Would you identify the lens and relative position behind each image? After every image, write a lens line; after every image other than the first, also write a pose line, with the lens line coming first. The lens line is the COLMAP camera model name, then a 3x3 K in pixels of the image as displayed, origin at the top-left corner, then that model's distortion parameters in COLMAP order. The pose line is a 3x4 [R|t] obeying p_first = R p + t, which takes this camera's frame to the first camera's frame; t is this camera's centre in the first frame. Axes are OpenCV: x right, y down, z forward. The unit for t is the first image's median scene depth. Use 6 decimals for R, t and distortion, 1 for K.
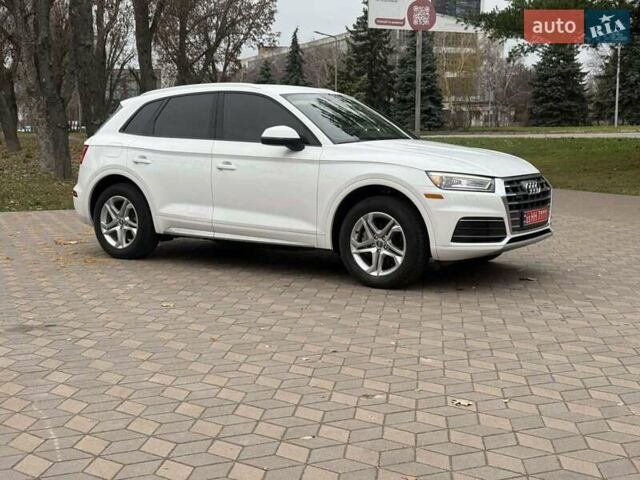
lens RADIAL K [[883.7, 0, 320.0], [0, 883.7, 240.0], [0, 0, 1]] dist [0.152977, -0.095398]
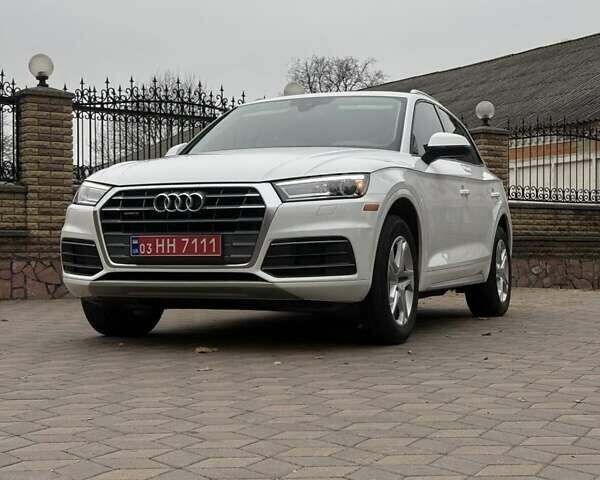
lens RADIAL K [[1104.4, 0, 300.0], [0, 1104.4, 240.0], [0, 0, 1]] dist [0.149259, 0.125583]
pose [[0.213901, -0.007763, -0.976825, 1.063314], [-0.118529, 0.992374, -0.033841, -0.015034], [0.969638, 0.123021, 0.211349, 0.941136]]
